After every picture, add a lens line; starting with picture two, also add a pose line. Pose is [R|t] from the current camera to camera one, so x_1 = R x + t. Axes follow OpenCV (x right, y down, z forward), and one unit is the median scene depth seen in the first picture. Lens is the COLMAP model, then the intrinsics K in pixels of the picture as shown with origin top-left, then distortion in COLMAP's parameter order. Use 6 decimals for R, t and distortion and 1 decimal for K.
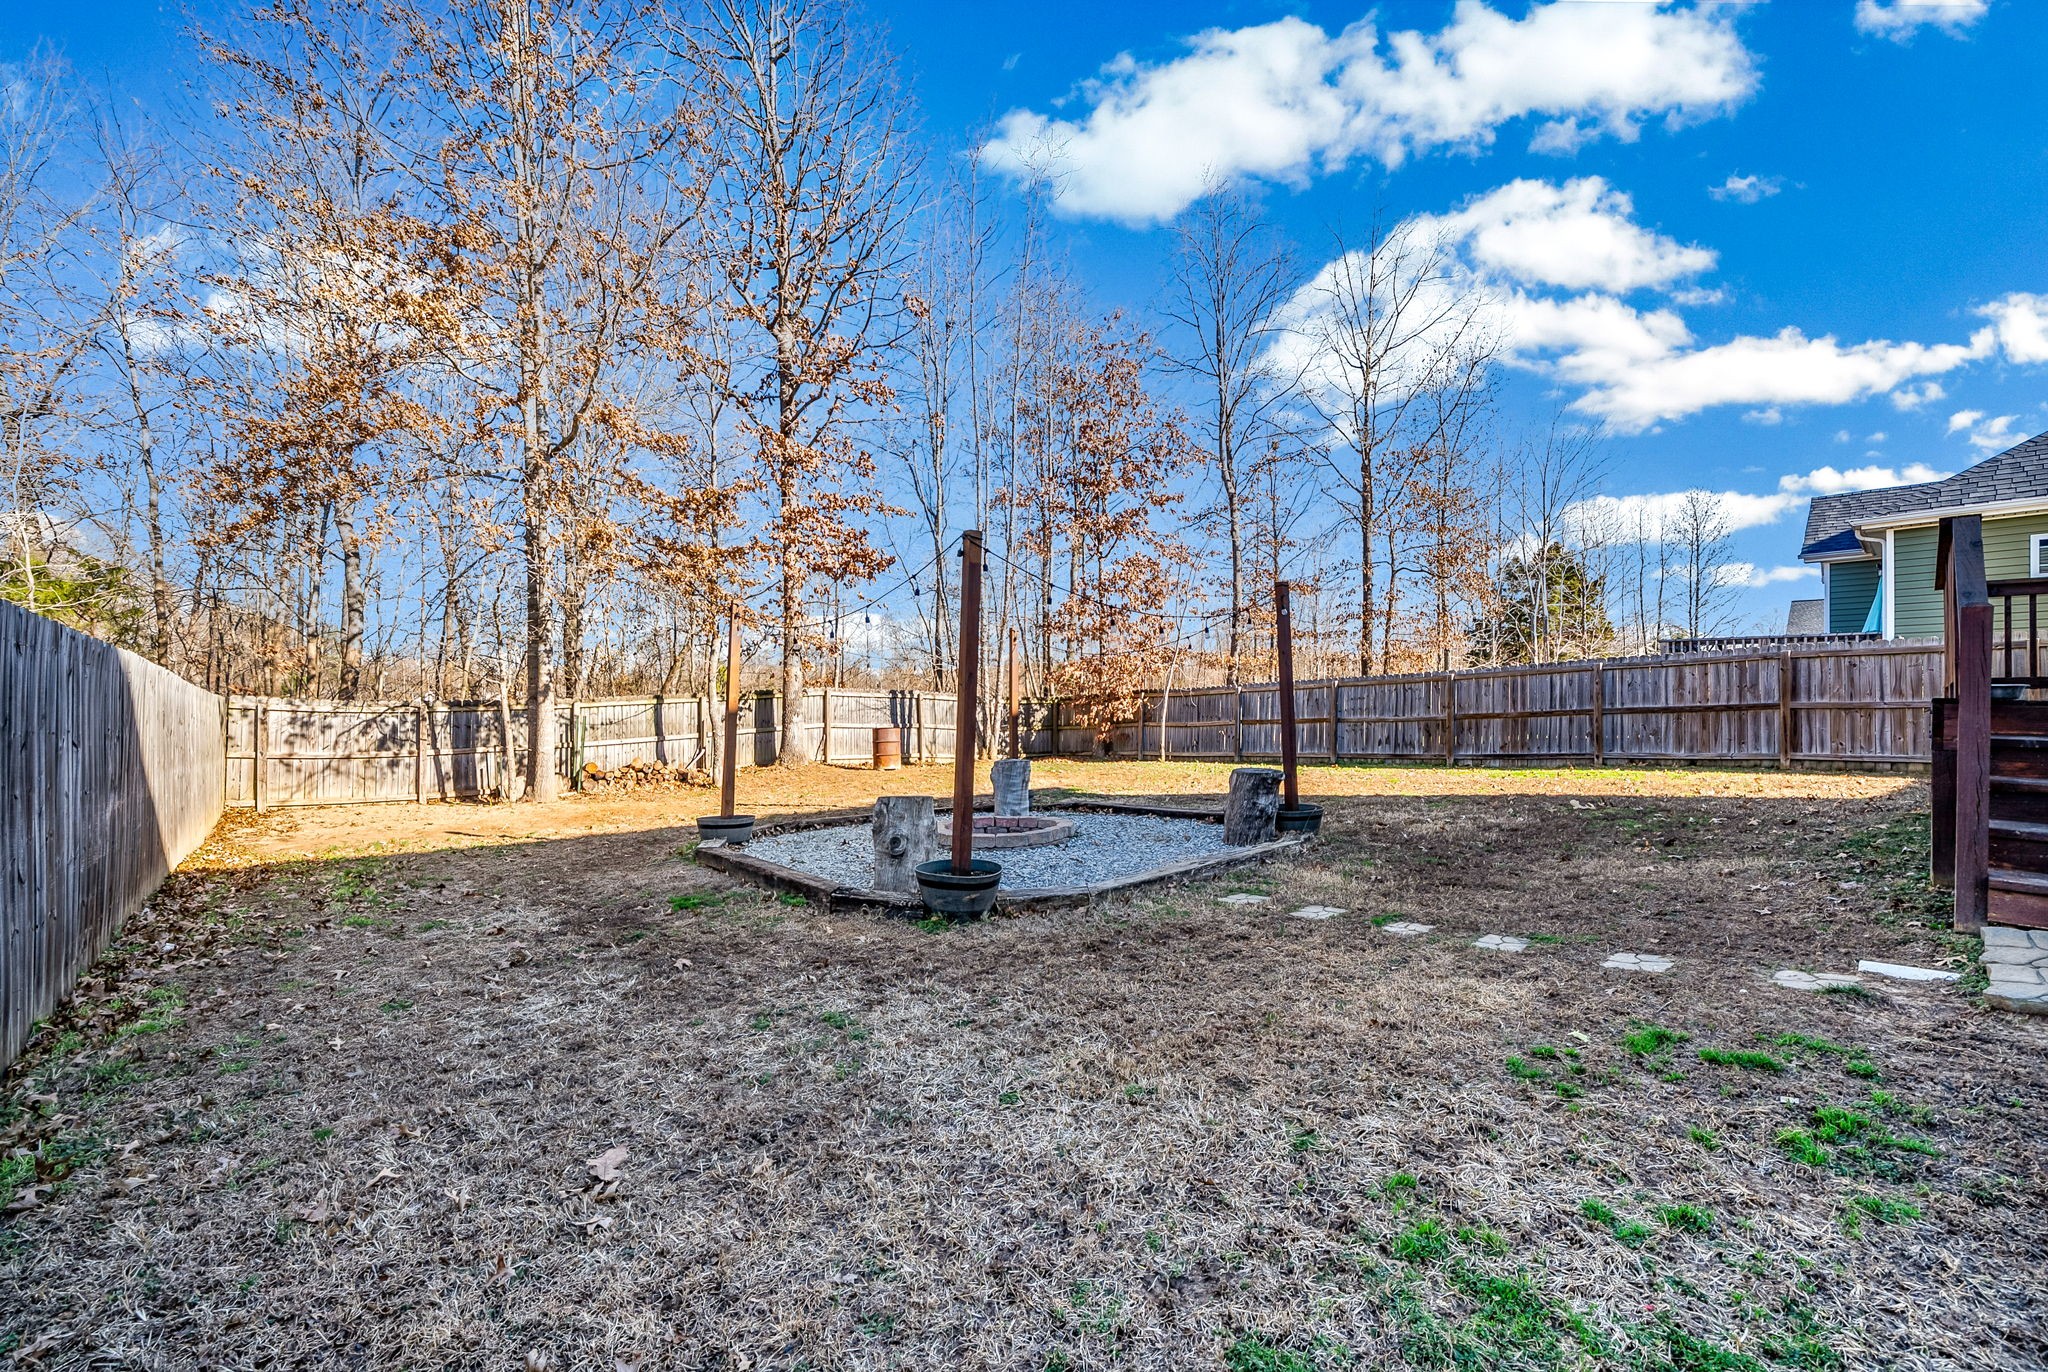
lens RADIAL K [[710.5, 0, 1013.9], [0, 710.5, 691.1], [0, 0, 1]] dist [-0.007963, 0.000057]
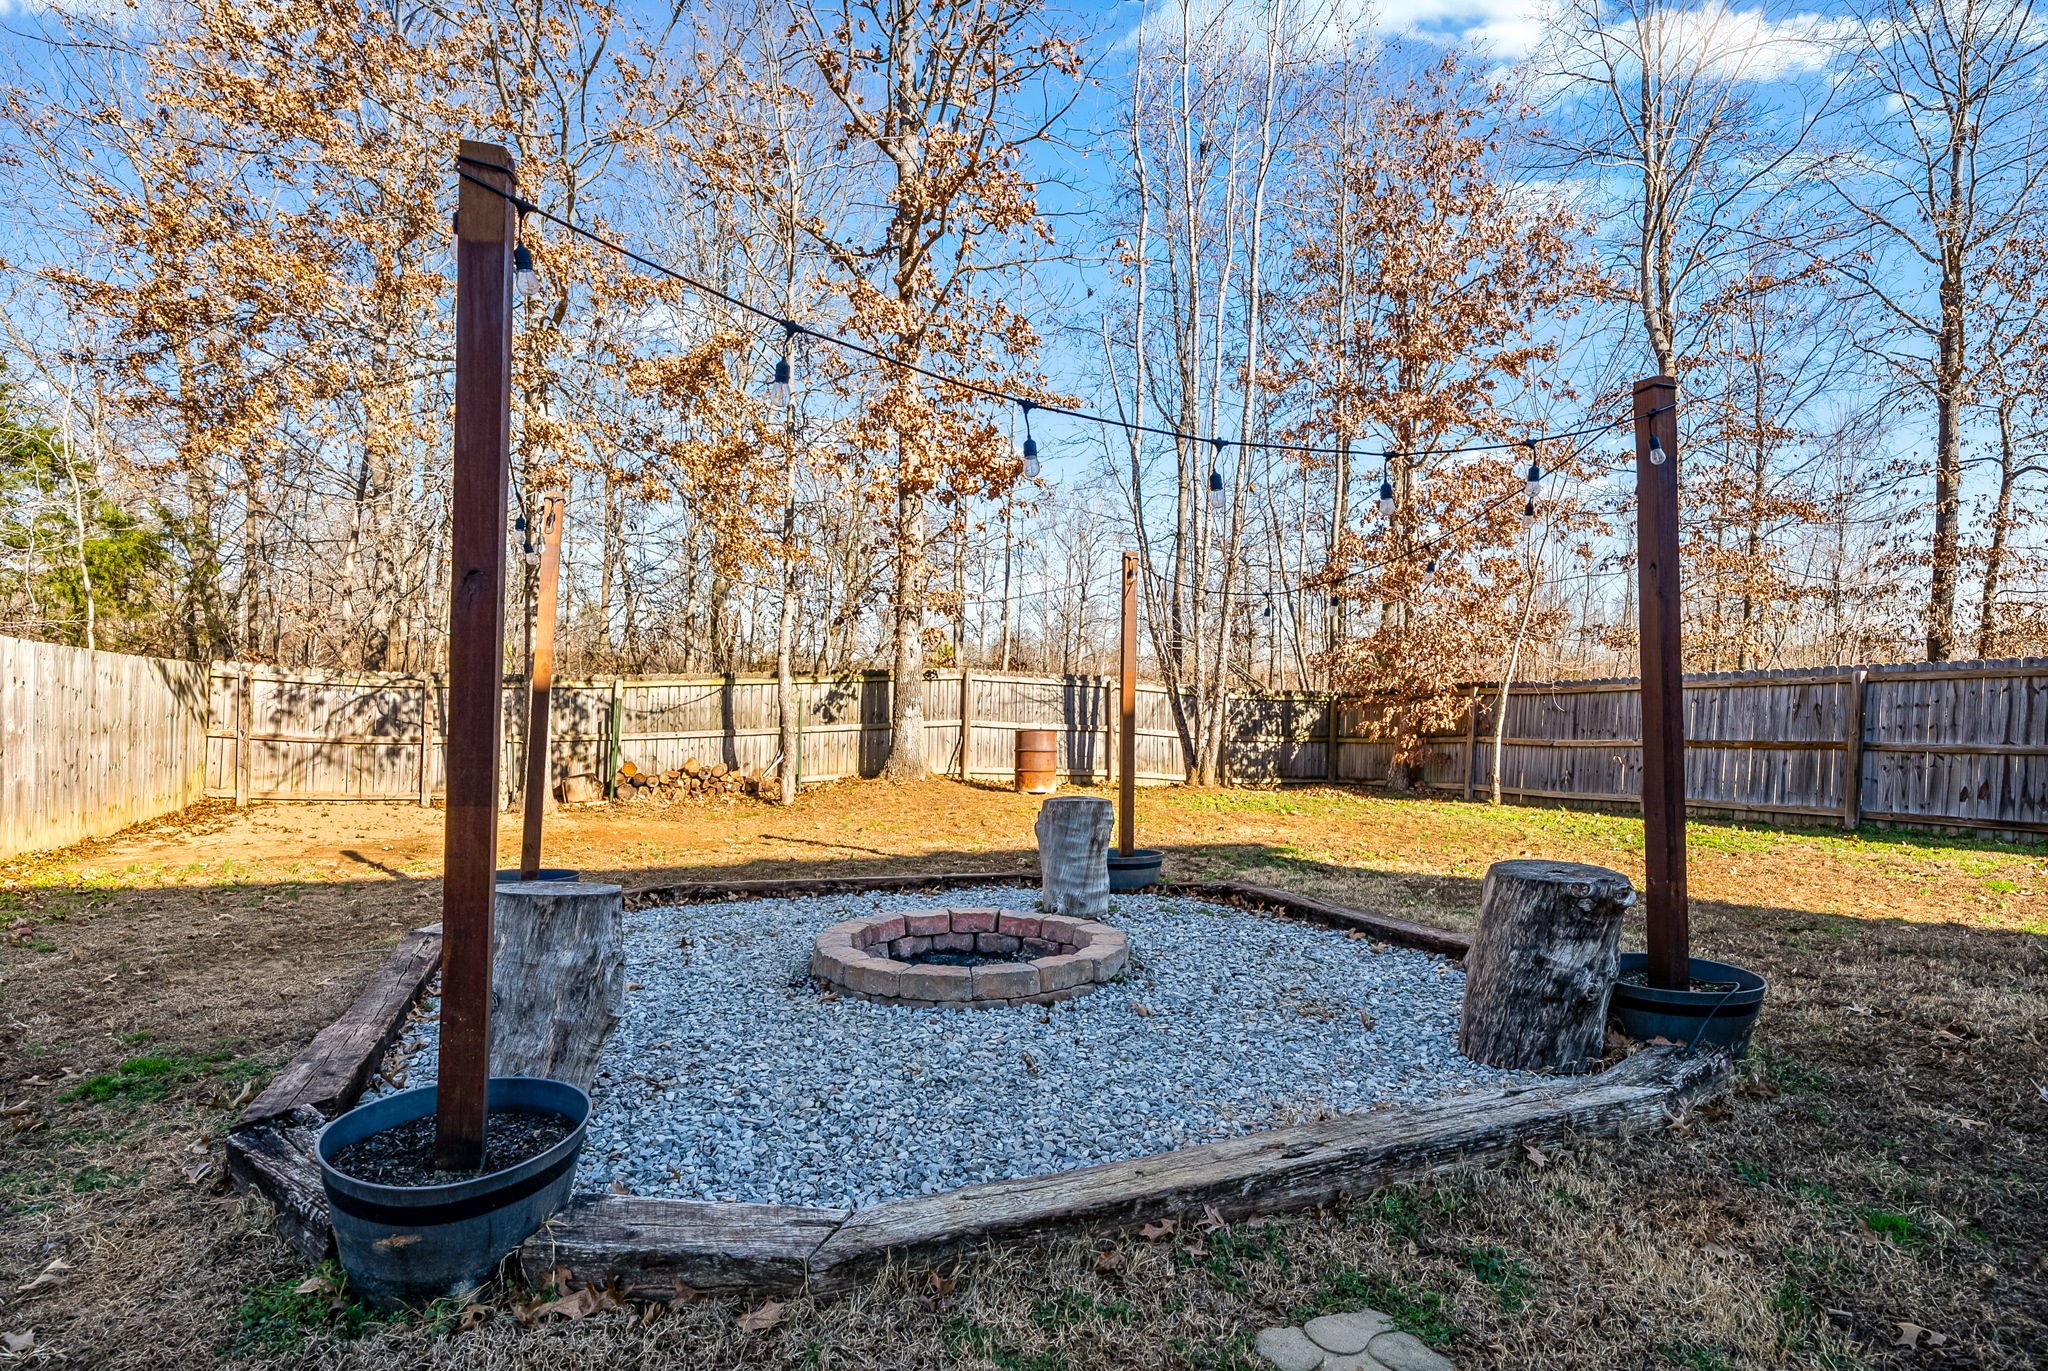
lens RADIAL K [[960.4, 0, 1023.8], [0, 960.4, 691.4], [0, 0, 1]] dist [0.000894, -0.000670]
pose [[0.954892, 0.024694, -0.295925, 0.078630], [-0.021912, 0.999679, 0.012716, 0.005217], [0.296144, -0.005658, 0.955126, 0.151523]]
